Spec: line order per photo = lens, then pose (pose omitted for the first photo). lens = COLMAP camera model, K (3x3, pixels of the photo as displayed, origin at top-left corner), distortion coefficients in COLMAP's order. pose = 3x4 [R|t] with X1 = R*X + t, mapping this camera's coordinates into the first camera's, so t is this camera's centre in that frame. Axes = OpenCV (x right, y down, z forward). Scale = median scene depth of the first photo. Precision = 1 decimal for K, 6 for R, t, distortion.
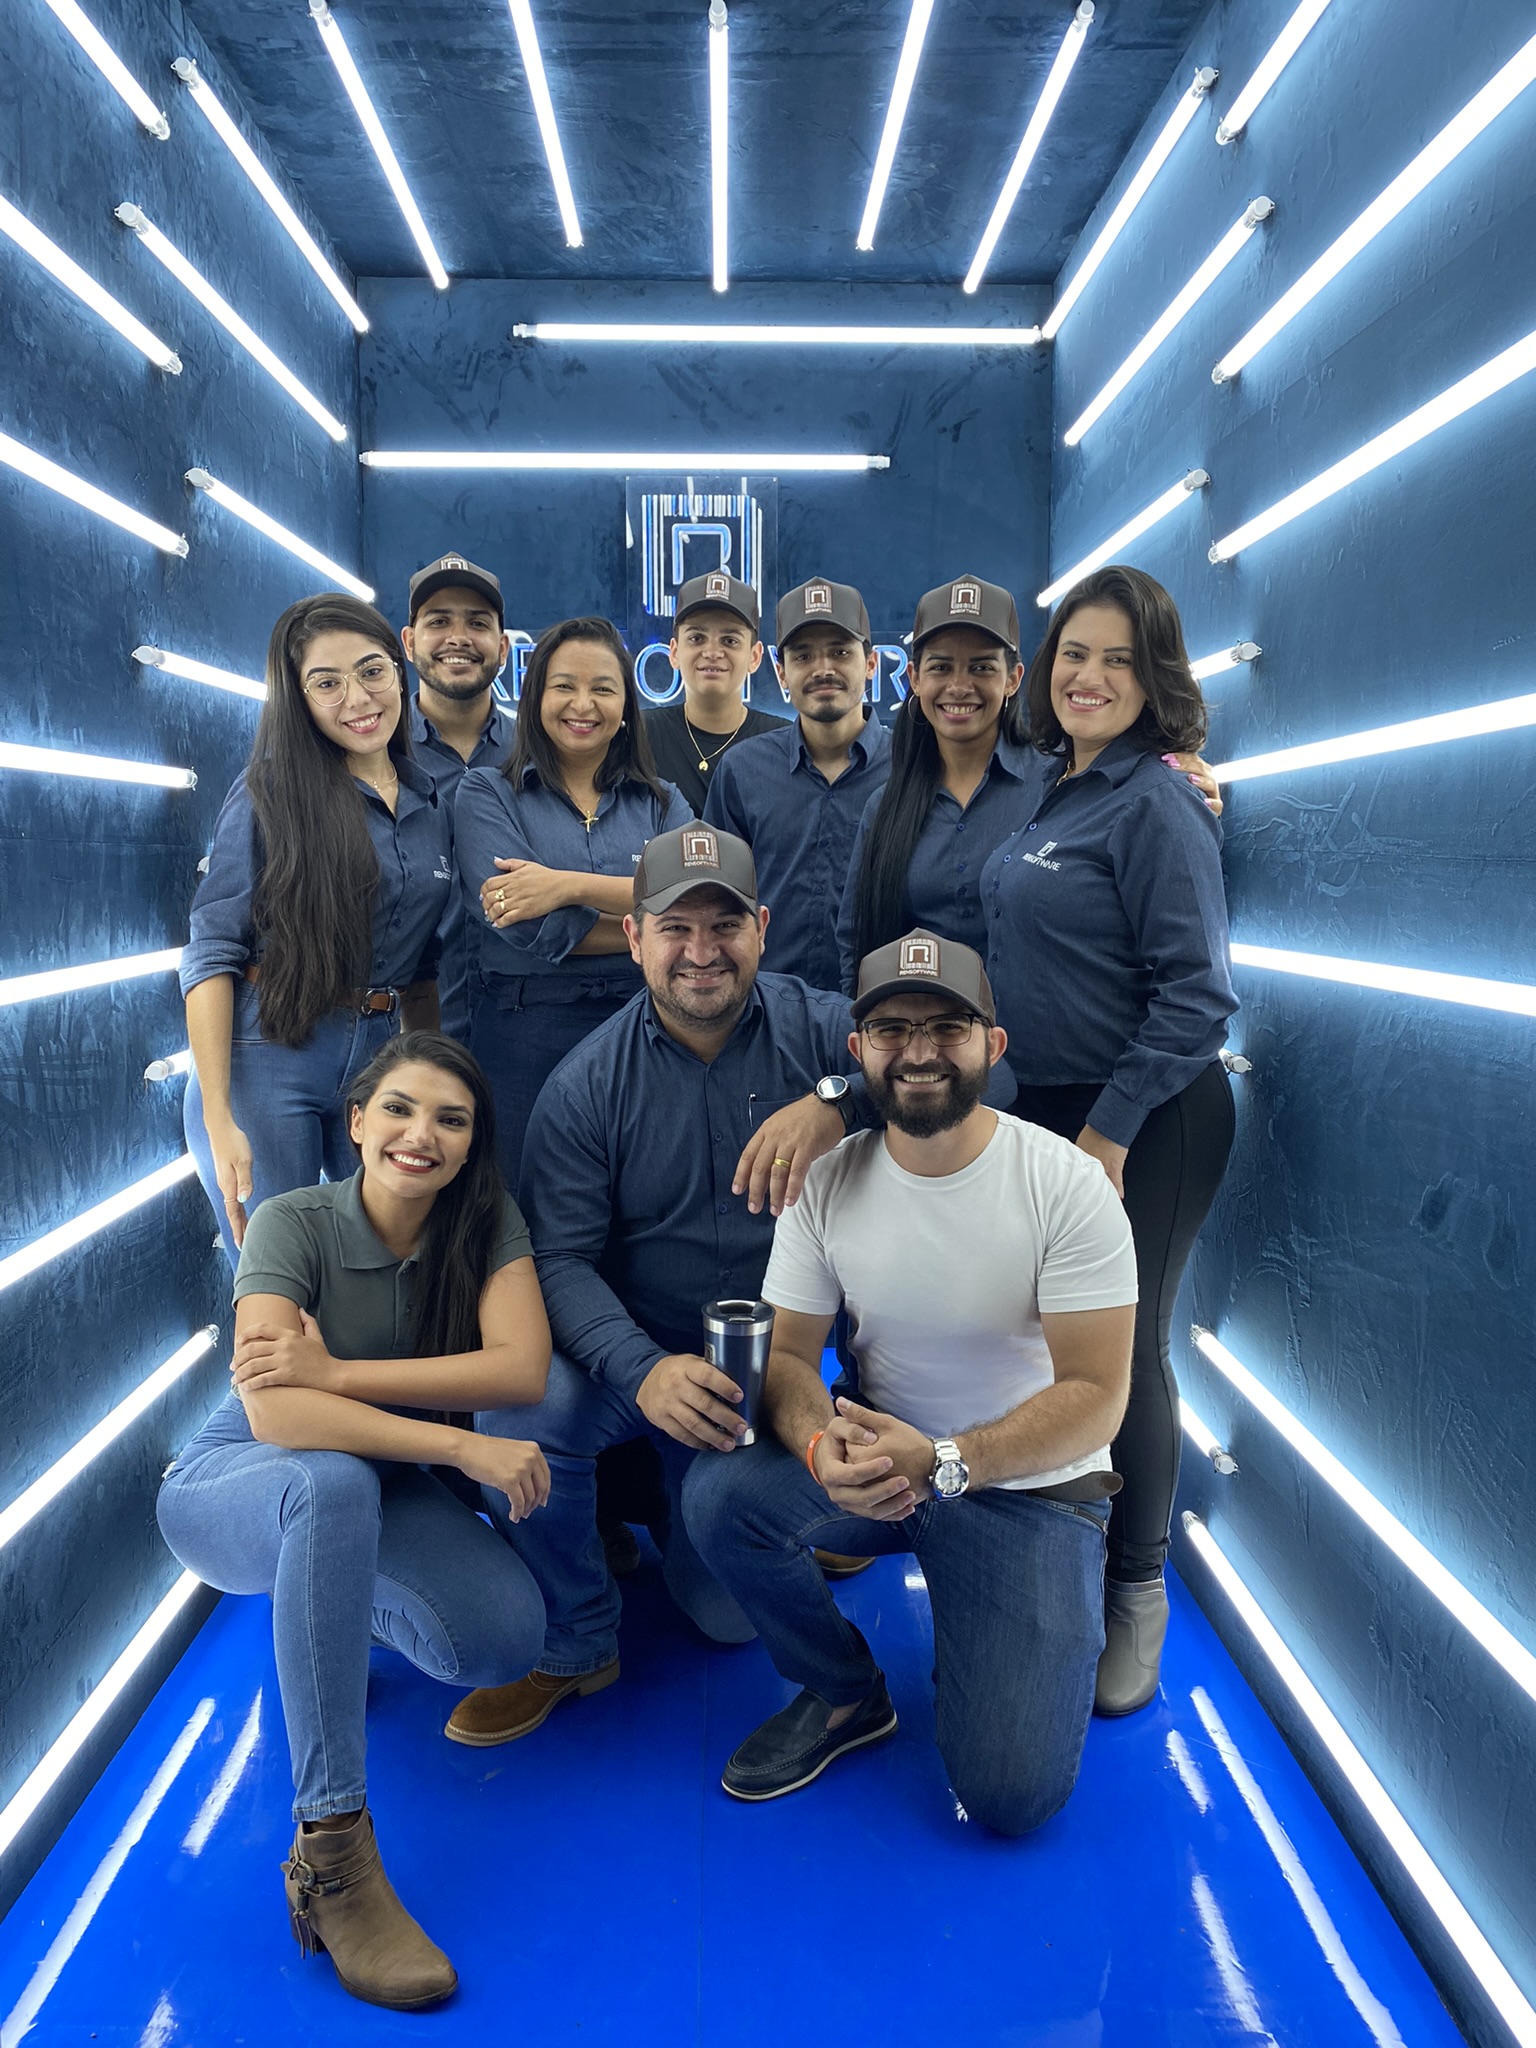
lens RADIAL K [[1573.3, 0, 775.6], [0, 1573.3, 986.9], [0, 0, 1]] dist [-0.000173, 0.001523]
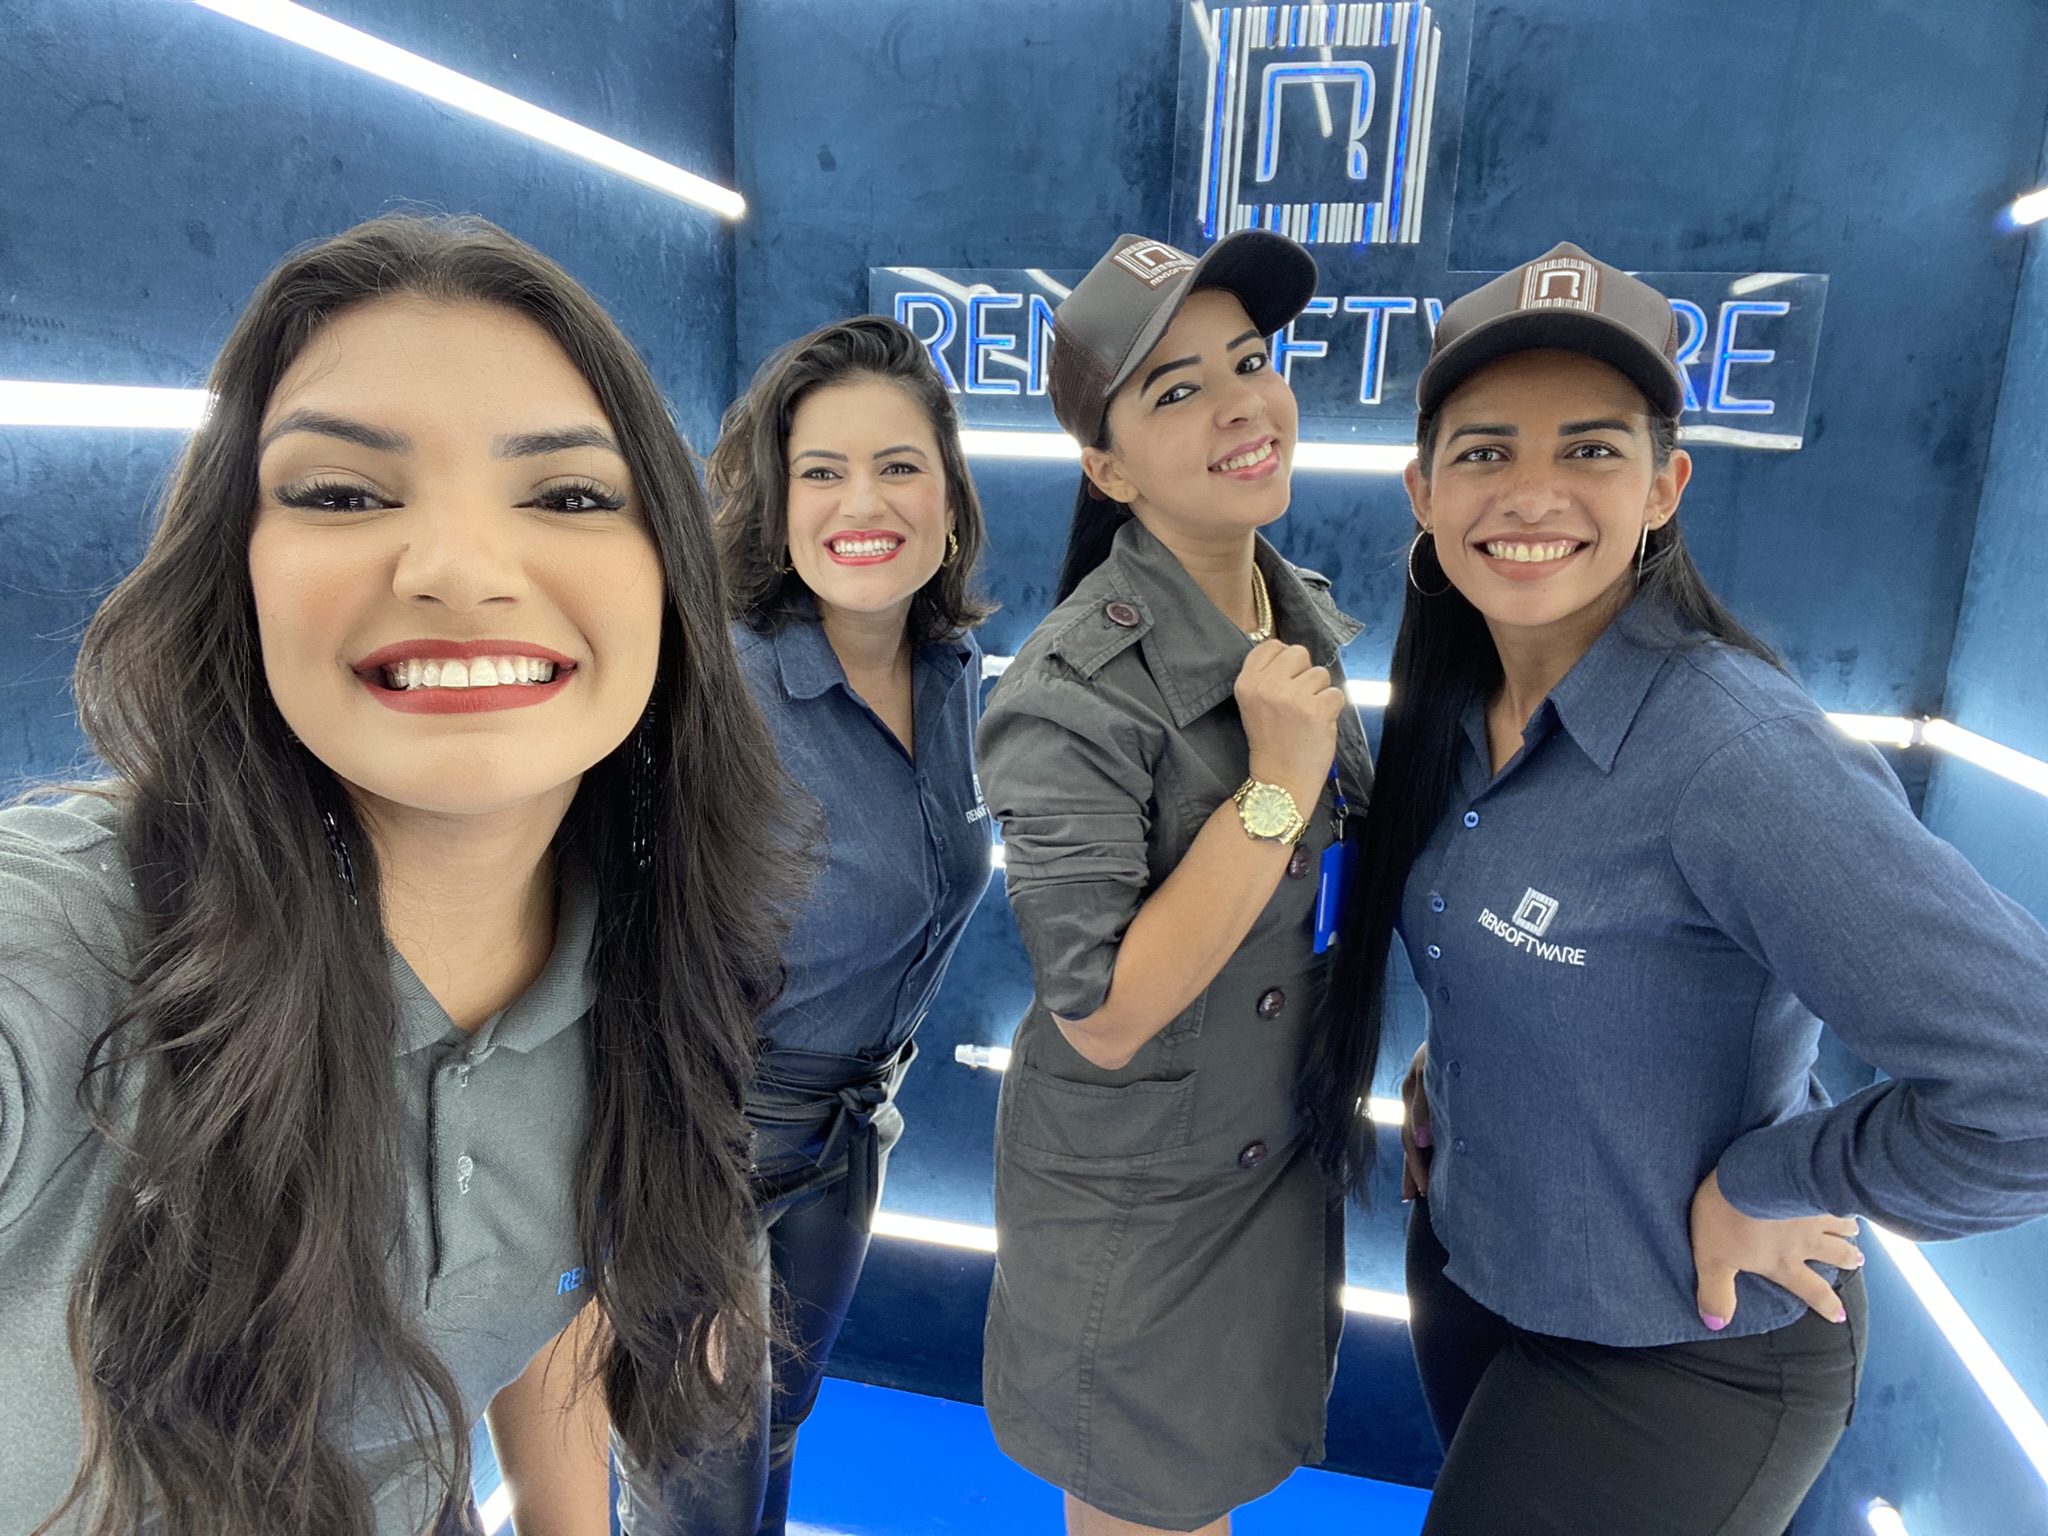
lens RADIAL K [[1357.2, 0, 1024.0], [0, 1357.2, 768.0], [0, 0, 1]] dist [-0.001230, -0.001741]
pose [[0.962344, 0.096483, -0.254137, -0.004210], [-0.062029, 0.988168, 0.140271, -0.125720], [0.264664, -0.119225, 0.956942, 0.545135]]
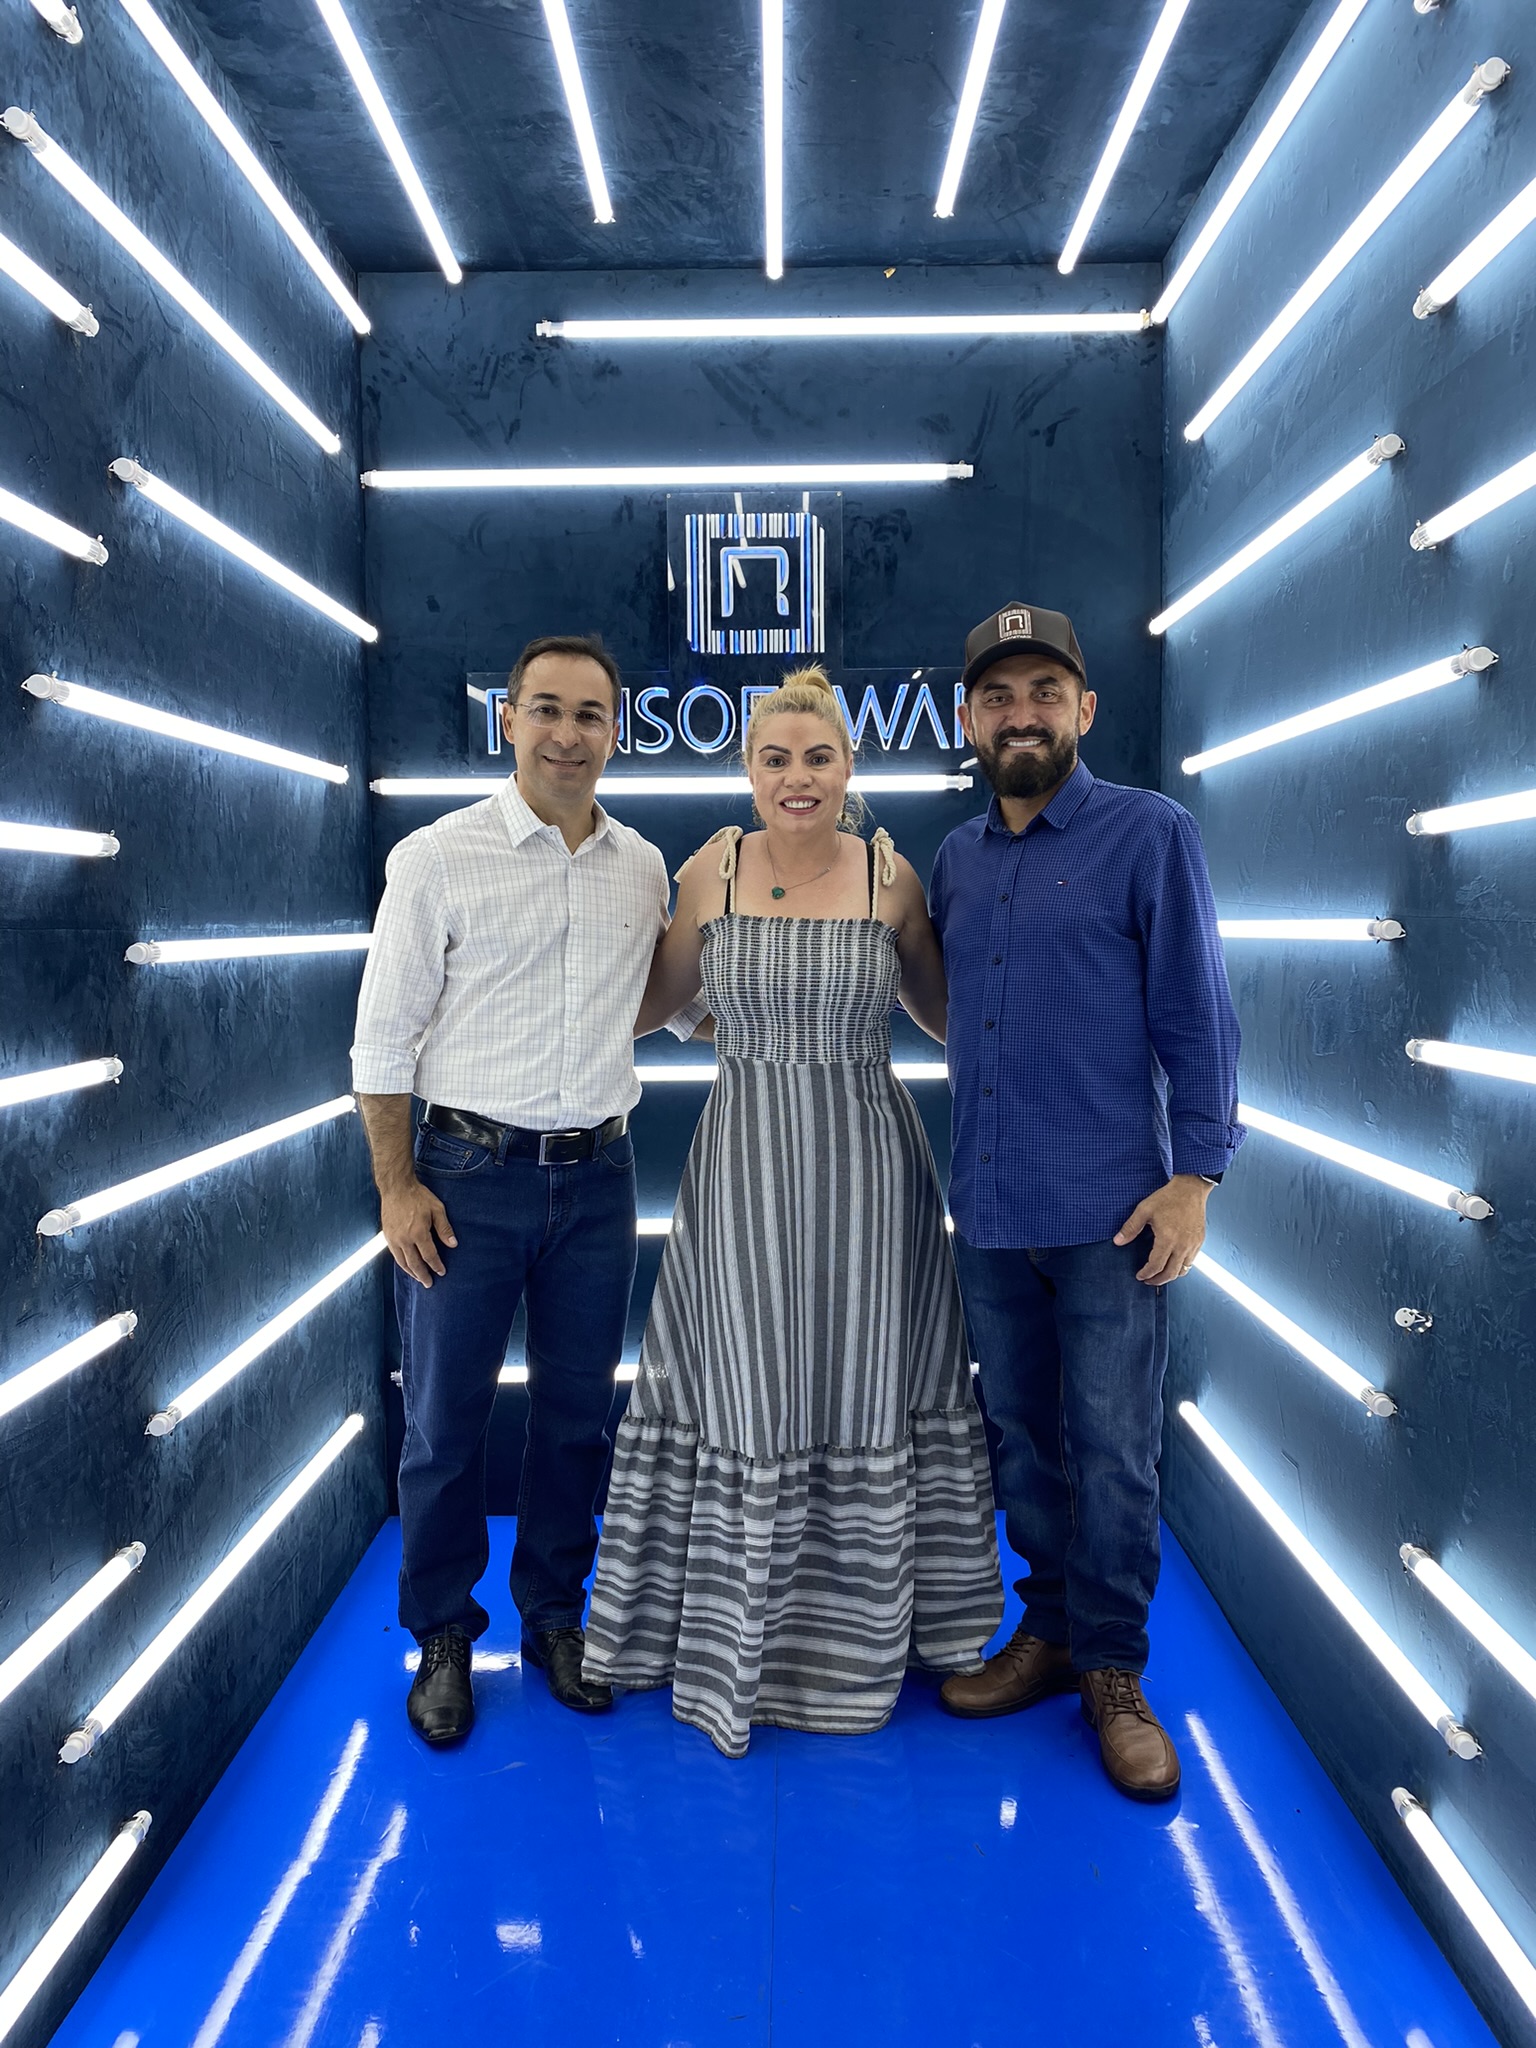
lens RADIAL K [[1560.2, 0, 768.0], [0, 1560.2, 1024.0], [0, 0, 1]] dist [-0.008826, -0.006832]
pose [[0.999163, -0.007444, -0.040235, -0.007784], [0.006655, 0.999784, -0.019702, -0.017418], [0.040373, 0.019418, 0.998996, 0.164372]]
